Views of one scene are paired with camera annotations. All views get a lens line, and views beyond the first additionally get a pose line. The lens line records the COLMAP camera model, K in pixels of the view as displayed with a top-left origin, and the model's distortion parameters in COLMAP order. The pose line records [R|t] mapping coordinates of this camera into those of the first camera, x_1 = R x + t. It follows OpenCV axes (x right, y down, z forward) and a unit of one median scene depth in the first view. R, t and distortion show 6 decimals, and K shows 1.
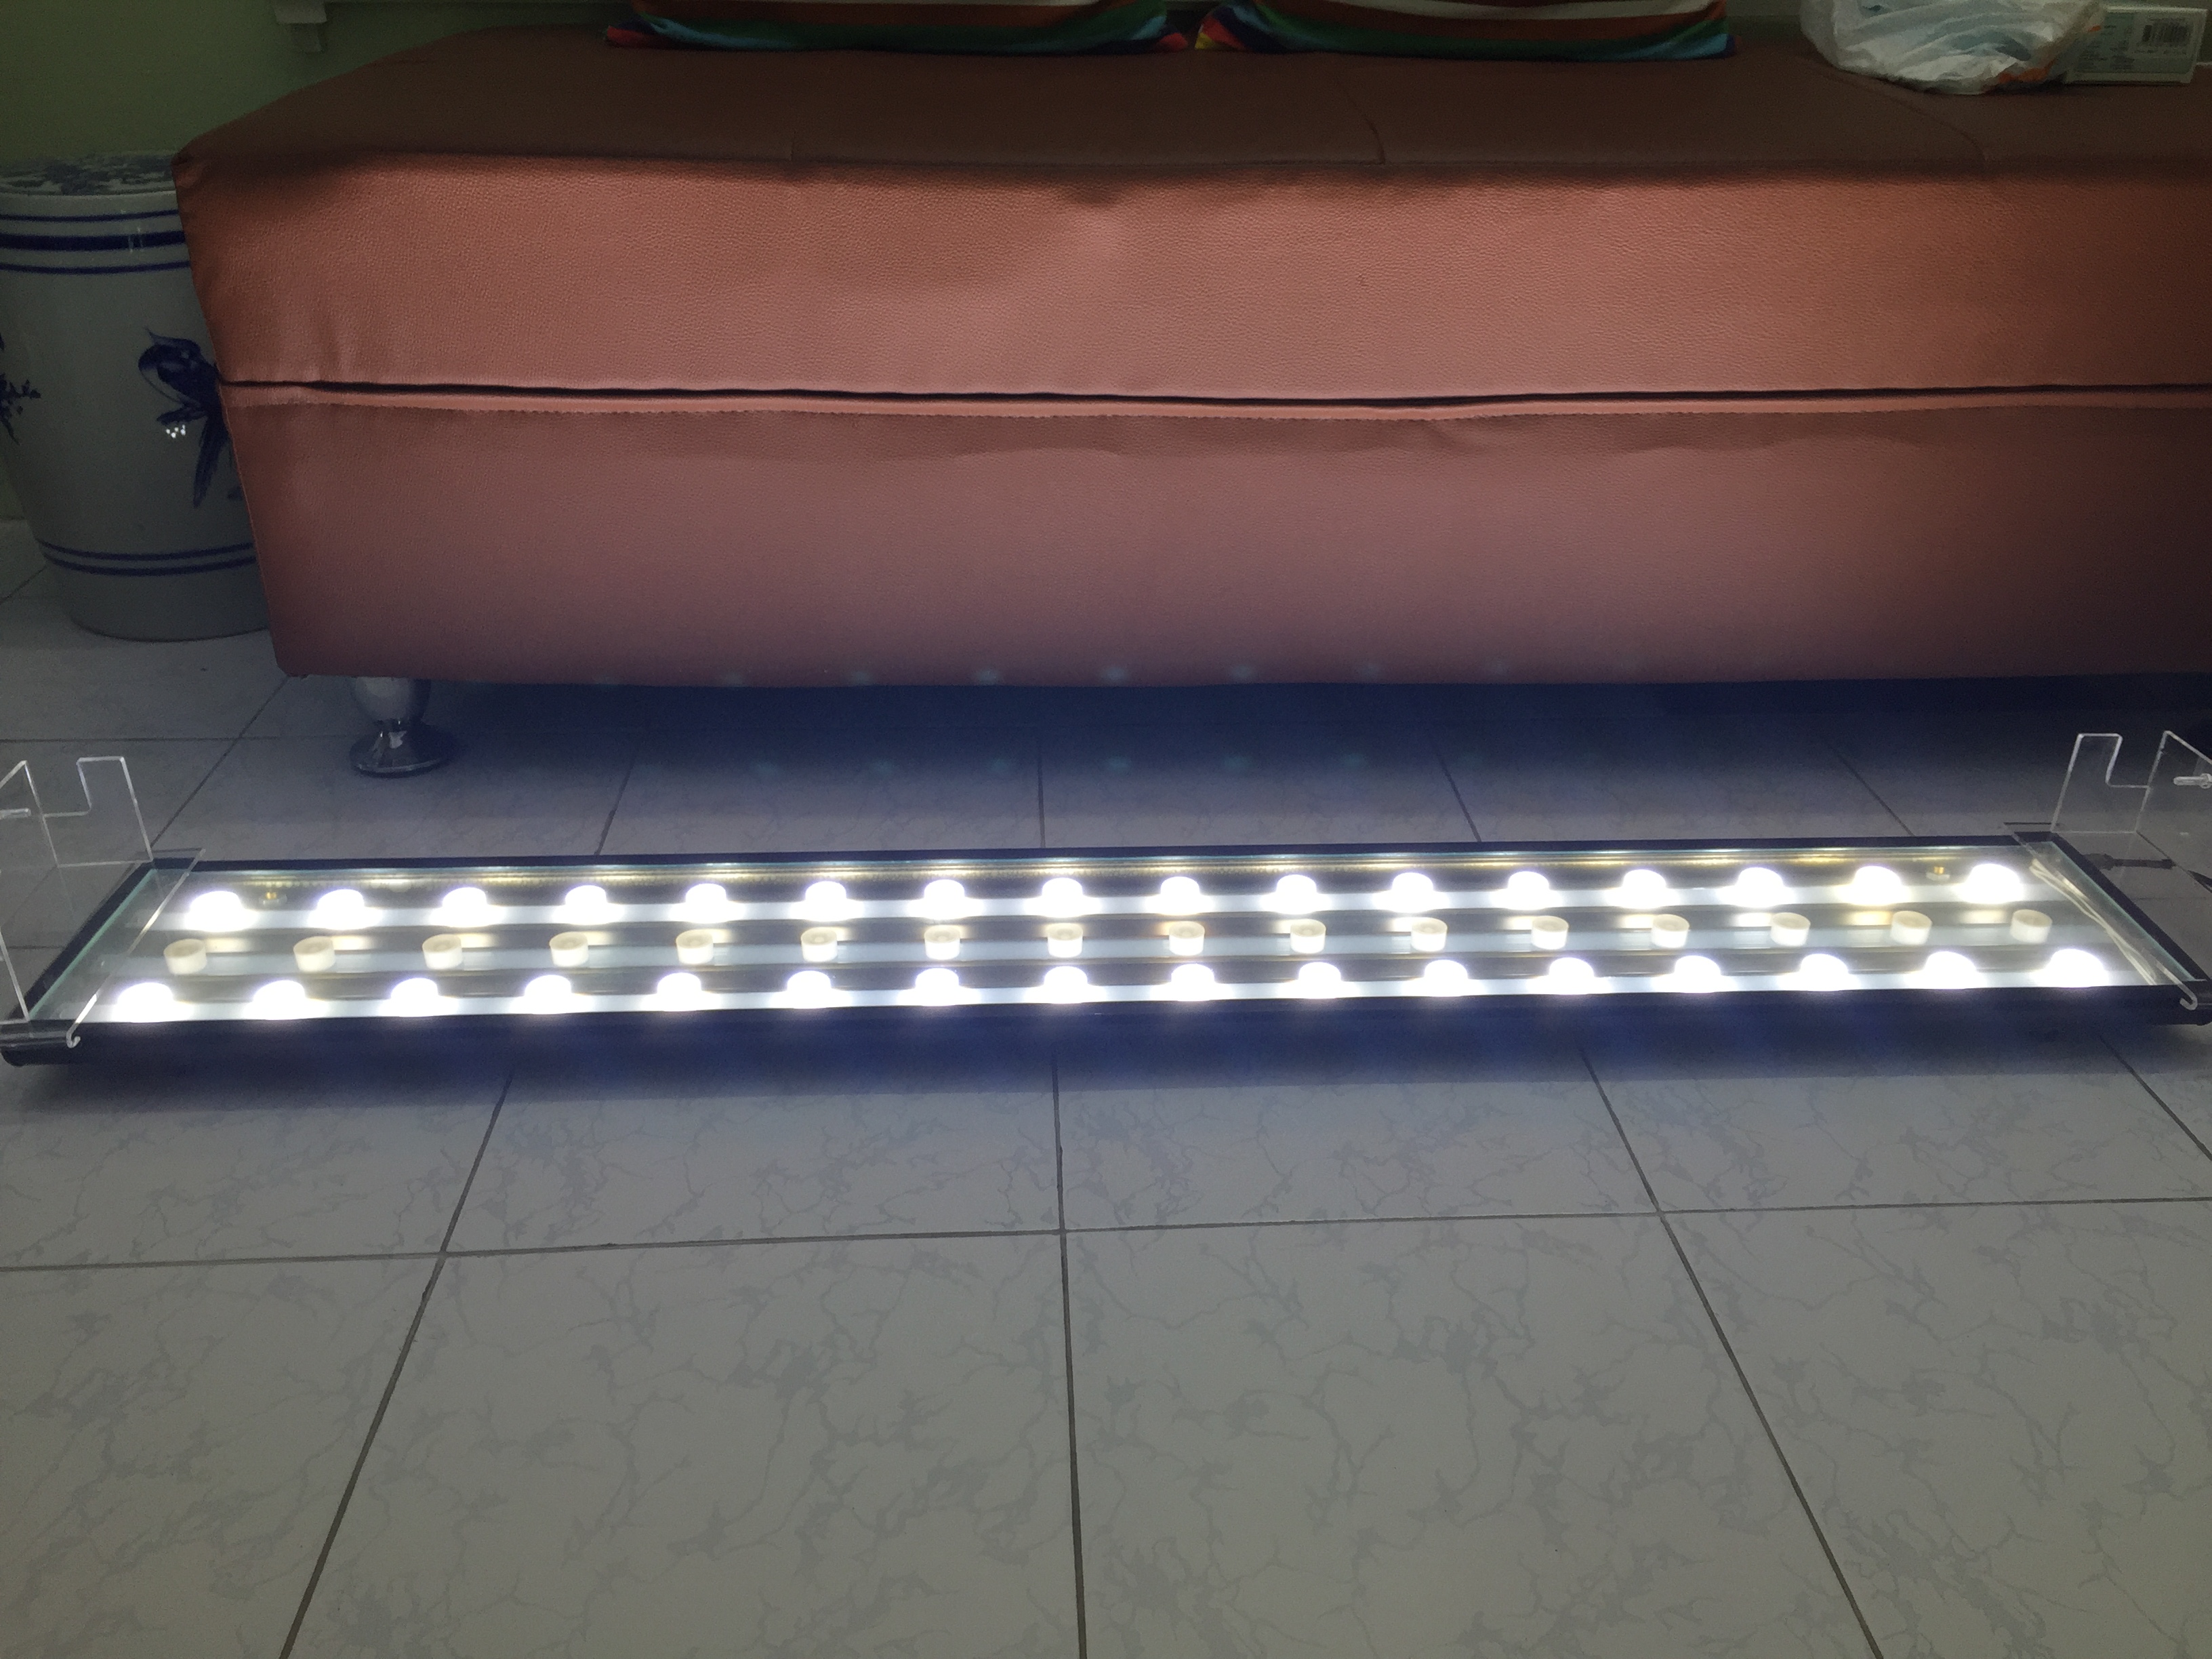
lens RADIAL K [[1883.9, 0, 1101.5], [0, 1883.9, 822.5], [0, 0, 1]] dist [0.037149, -0.077575]
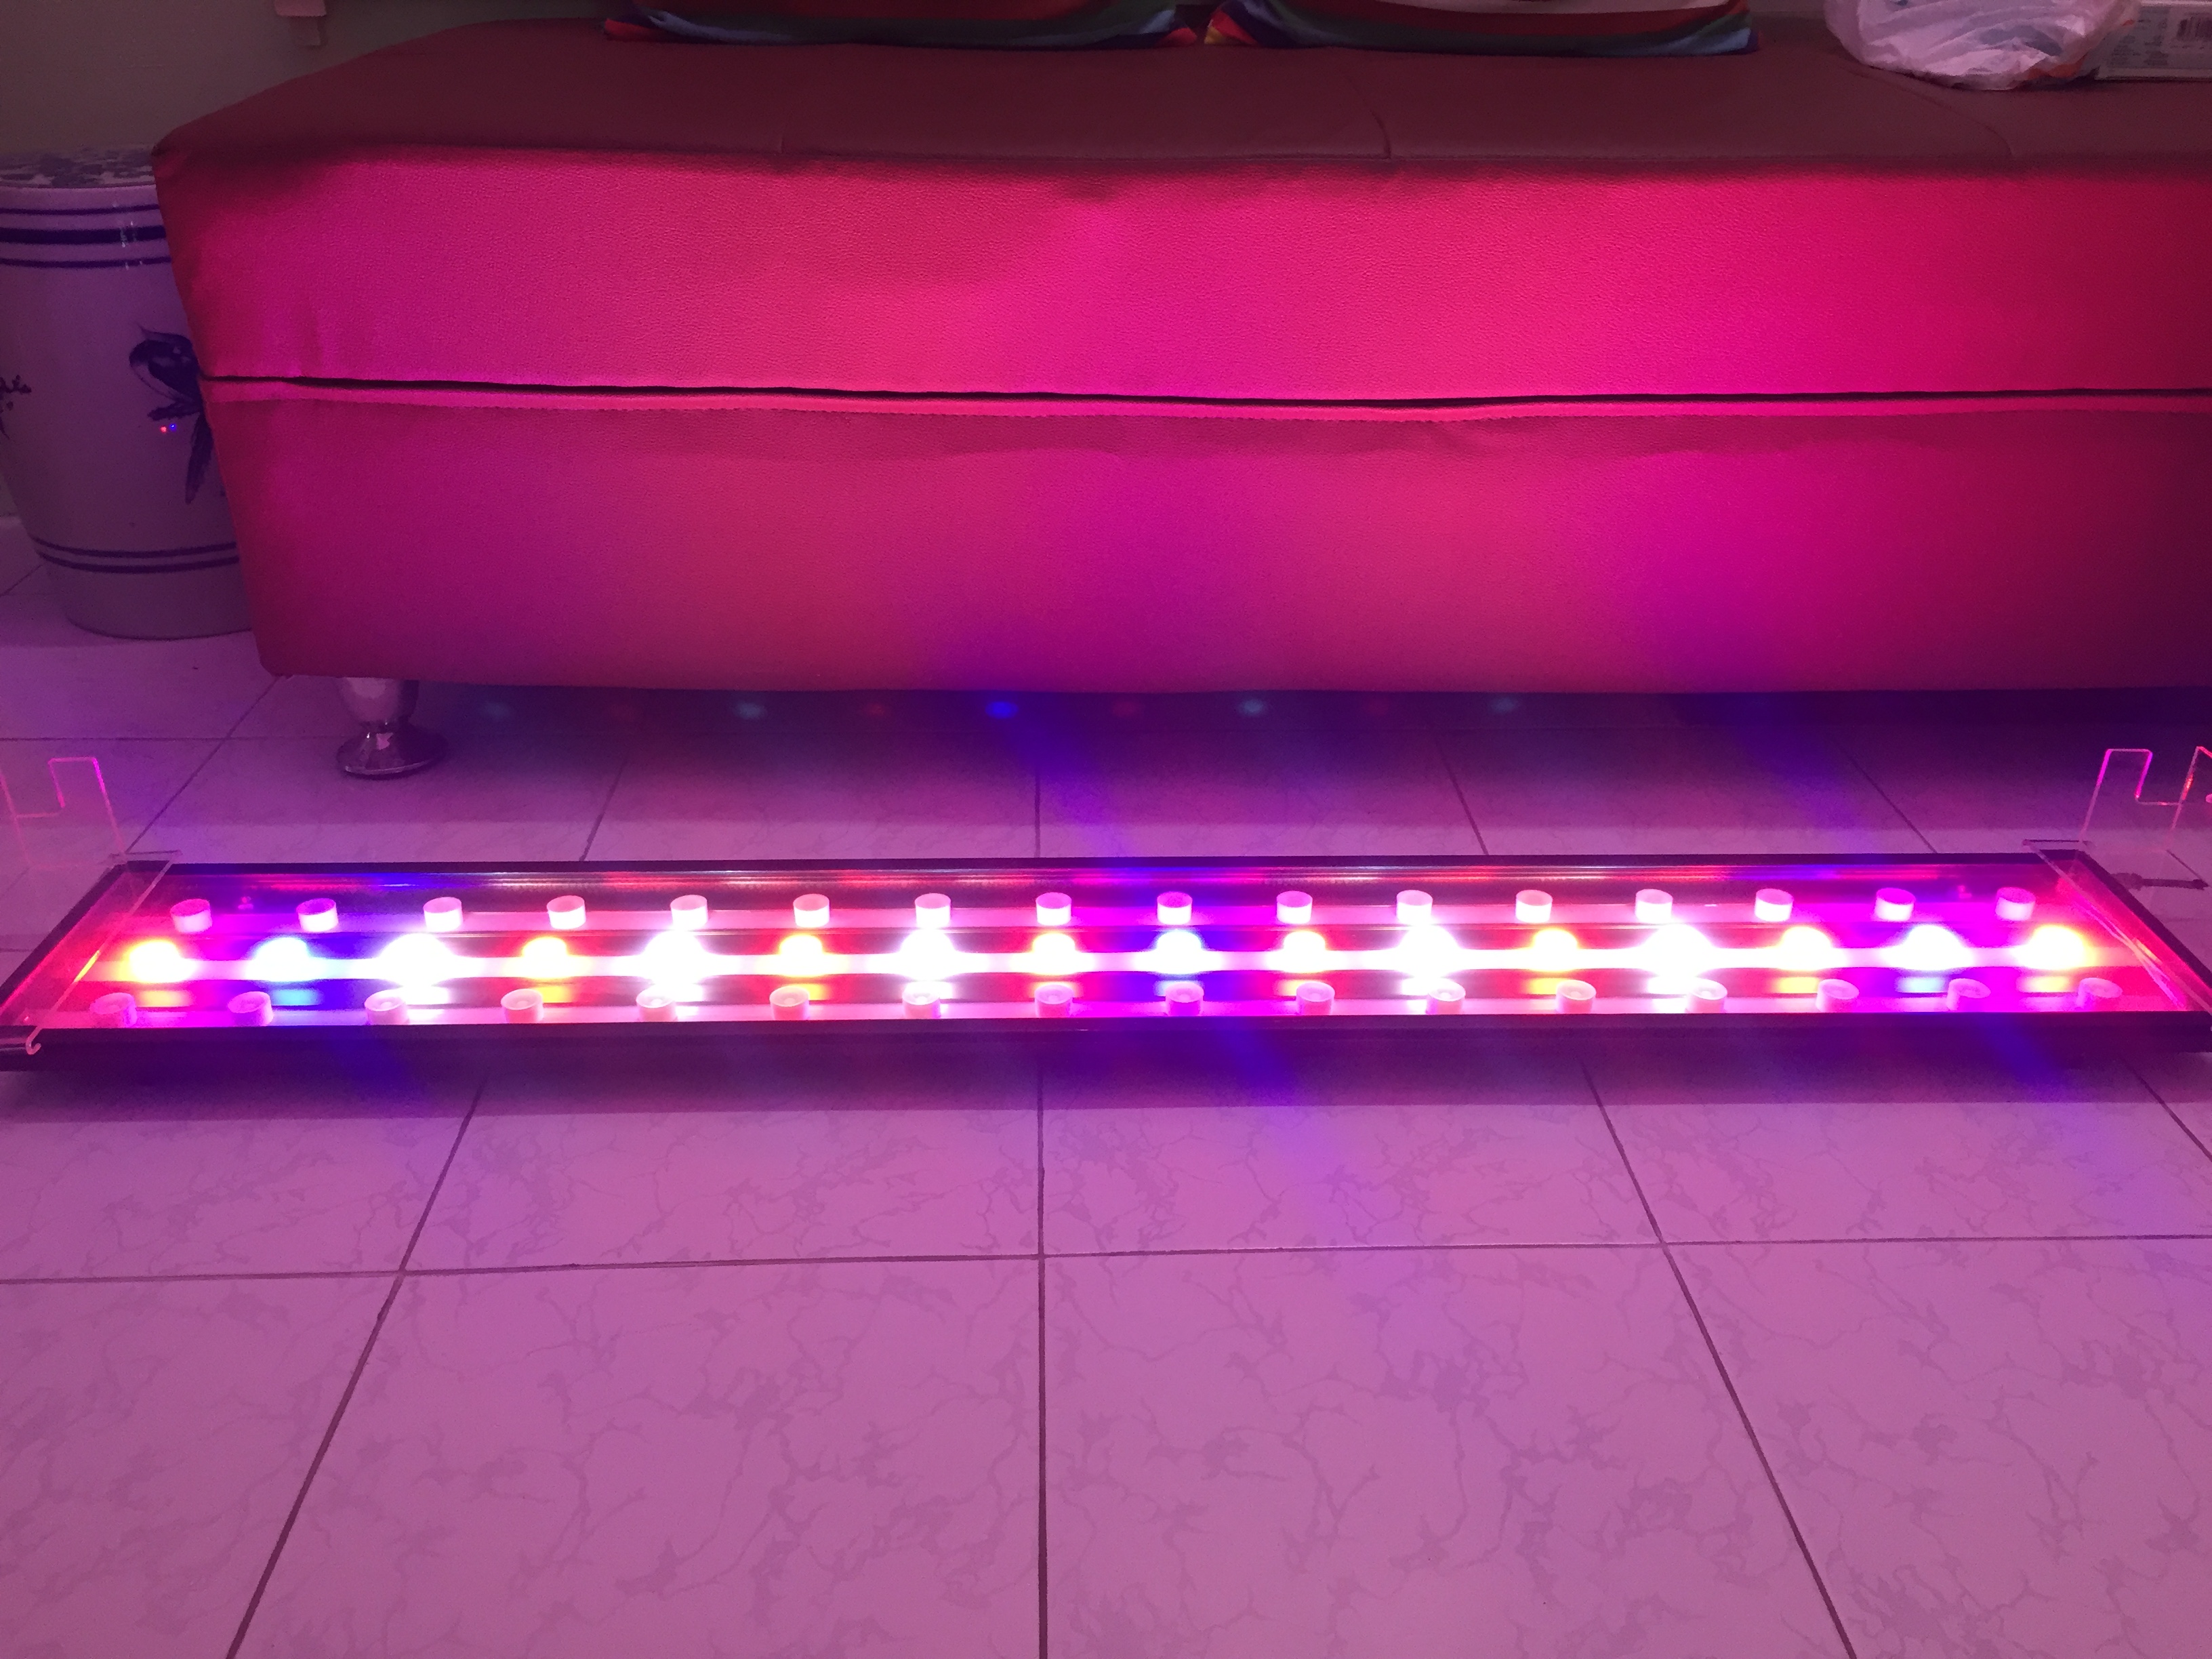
lens RADIAL K [[1883.9, 0, 1097.3], [0, 1883.9, 818.7], [0, 0, 1]] dist [0.037149, -0.077575]
pose [[0.999833, 0.008377, -0.016211, 0.017422], [-0.008454, 0.999953, -0.004685, -0.002484], [0.016171, 0.004821, 0.999858, 0.026554]]
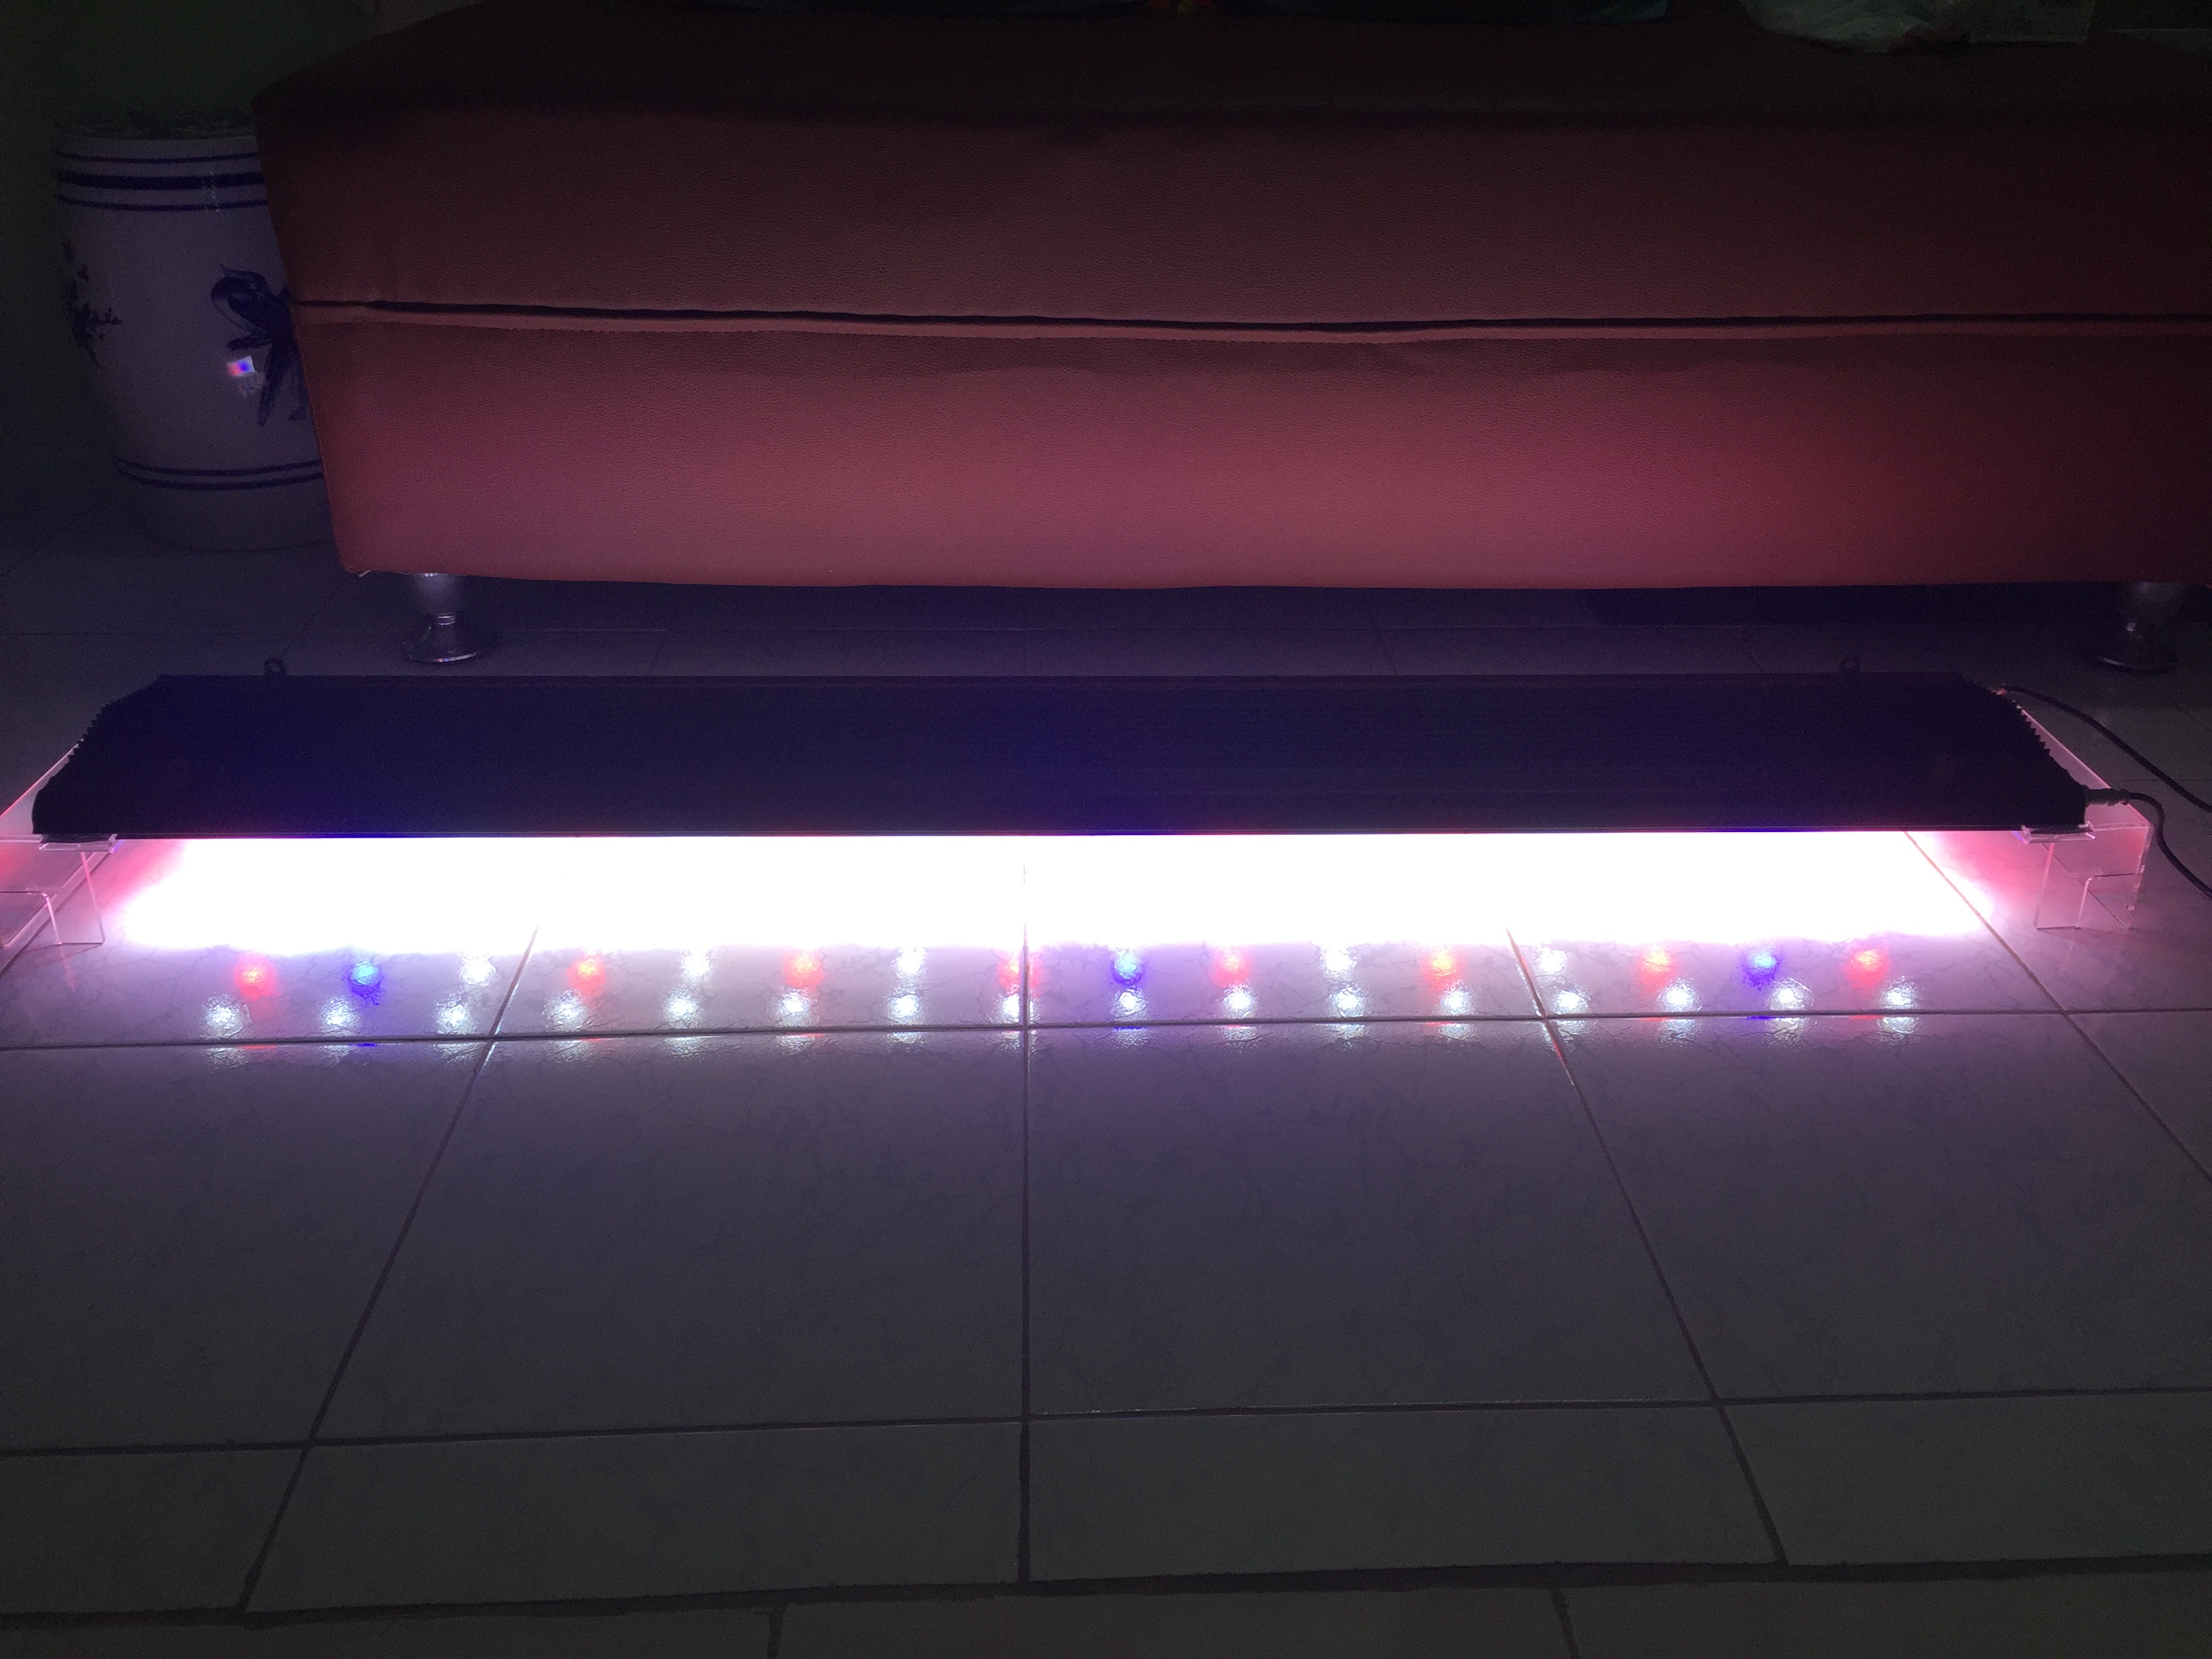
lens RADIAL K [[1883.9, 0, 1108.7], [0, 1883.9, 827.4], [0, 0, 1]] dist [0.037149, -0.077575]
pose [[0.999922, 0.008230, -0.009427, 0.031392], [-0.008142, 0.999923, 0.009356, 0.065358], [0.009503, -0.009278, 0.999912, -0.119926]]
